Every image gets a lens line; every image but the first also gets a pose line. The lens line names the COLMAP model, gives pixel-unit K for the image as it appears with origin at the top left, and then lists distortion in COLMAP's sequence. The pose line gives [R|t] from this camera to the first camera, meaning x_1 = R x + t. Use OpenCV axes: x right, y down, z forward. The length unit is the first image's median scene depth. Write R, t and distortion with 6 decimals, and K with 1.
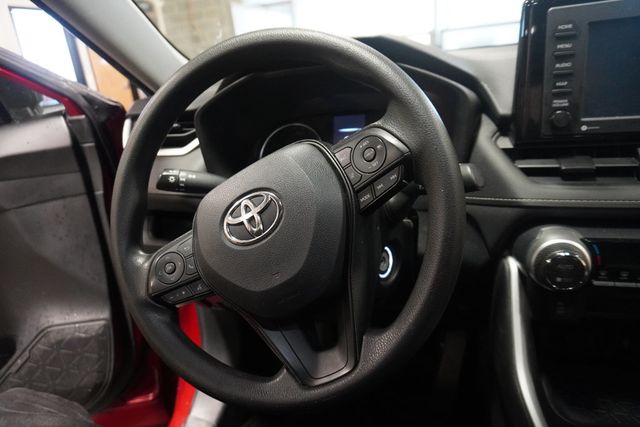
lens RADIAL K [[434.1, 0, 317.2], [0, 434.1, 217.9], [0, 0, 1]] dist [-0.051667, 0.048337]
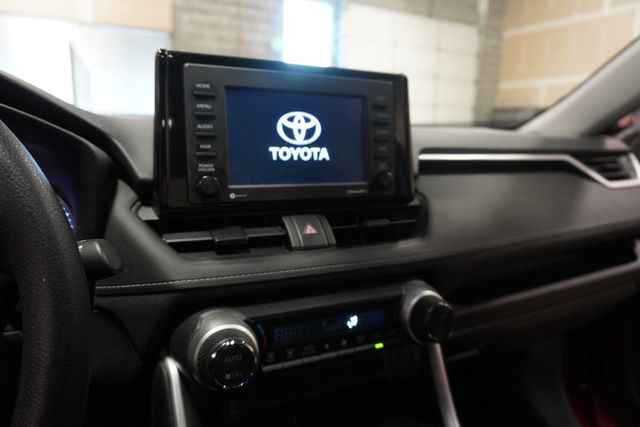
lens RADIAL K [[434.1, 0, 317.2], [0, 434.1, 217.9], [0, 0, 1]] dist [-0.051667, 0.048337]
pose [[0.718856, -0.005692, 0.695136, 0.113153], [0.138545, 0.981079, -0.135240, -0.014493], [-0.681213, 0.193526, 0.706043, 0.237290]]
